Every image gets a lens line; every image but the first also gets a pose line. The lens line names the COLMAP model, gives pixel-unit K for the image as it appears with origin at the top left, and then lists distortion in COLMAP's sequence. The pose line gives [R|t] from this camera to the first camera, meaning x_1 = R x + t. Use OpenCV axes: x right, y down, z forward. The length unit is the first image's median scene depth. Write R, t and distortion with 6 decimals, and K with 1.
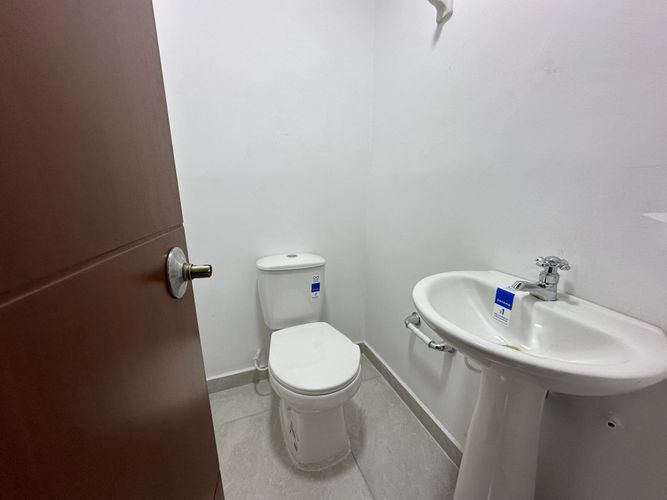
lens RADIAL K [[266.2, 0, 334.0], [0, 266.2, 249.7], [0, 0, 1]] dist [-0.000984, 0.000144]
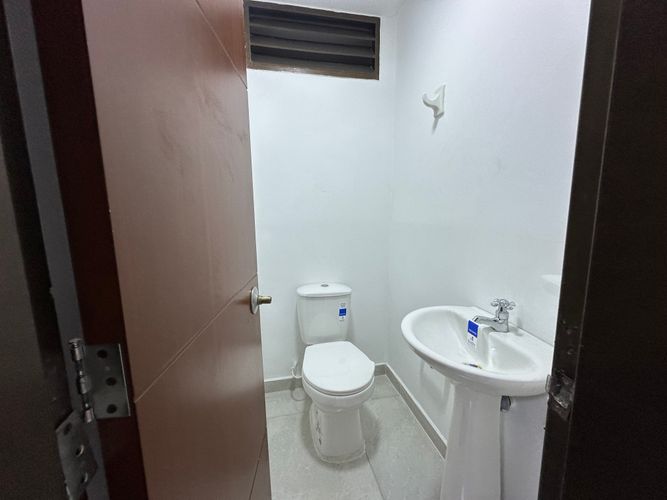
lens RADIAL K [[266.2, 0, 334.0], [0, 266.2, 249.7], [0, 0, 1]] dist [-0.000984, 0.000144]
pose [[0.987540, 0.020184, -0.156071, 0.092771], [-0.033992, 0.995687, -0.086319, -0.045634], [0.153655, 0.090548, 0.983967, -0.288360]]
